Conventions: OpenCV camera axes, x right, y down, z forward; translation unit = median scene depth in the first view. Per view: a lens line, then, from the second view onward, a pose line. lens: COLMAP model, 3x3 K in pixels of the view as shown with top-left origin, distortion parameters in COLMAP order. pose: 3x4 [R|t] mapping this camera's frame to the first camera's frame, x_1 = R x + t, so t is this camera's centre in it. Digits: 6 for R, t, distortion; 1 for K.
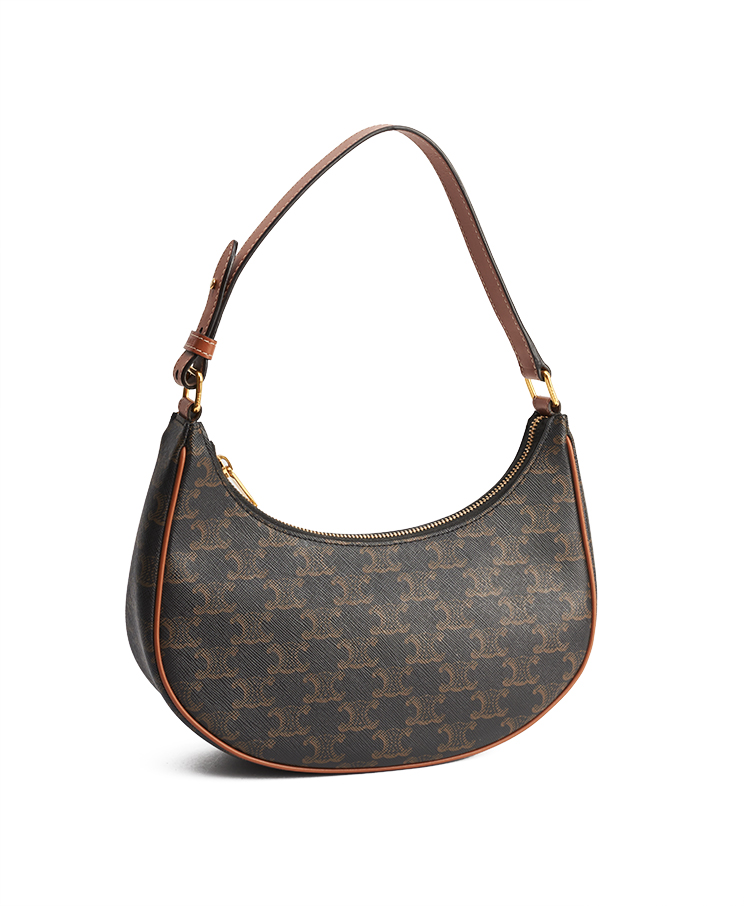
lens RADIAL K [[1475.0, 0, 372.0], [0, 1475.0, 453.0], [0, 0, 1]] dist [-0.149452, 0.023895]
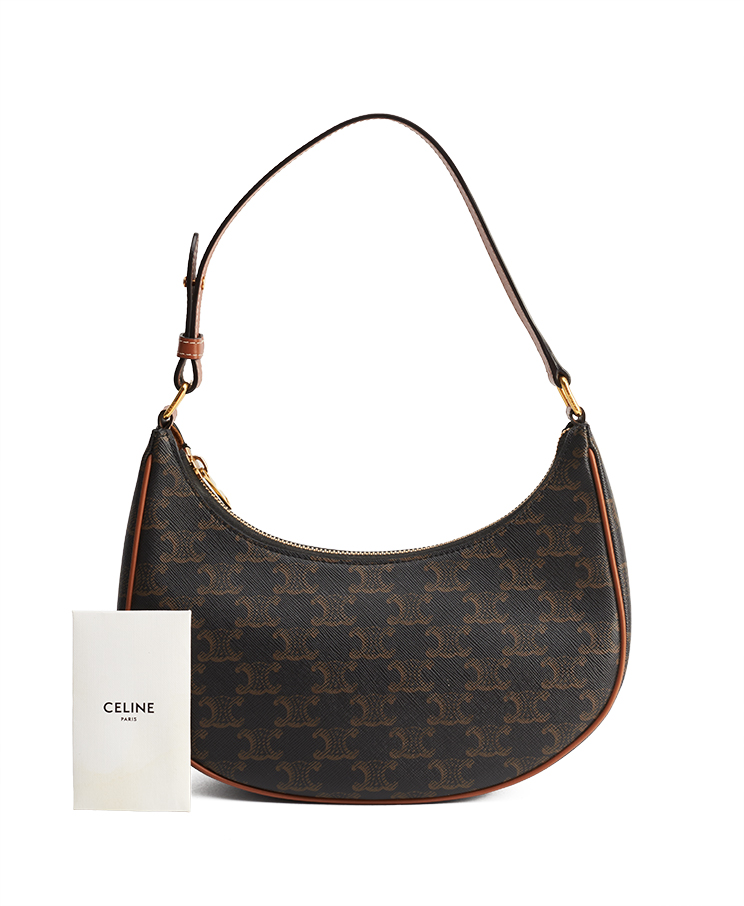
lens RADIAL K [[1475.0, 0, 372.0], [0, 1475.0, 453.0], [0, 0, 1]] dist [-0.149452, 0.023895]
pose [[0.945269, 0.009865, -0.326144, 0.314691], [-0.010513, 0.999945, -0.000223, -0.007602], [0.326123, 0.003640, 0.945320, 0.116463]]
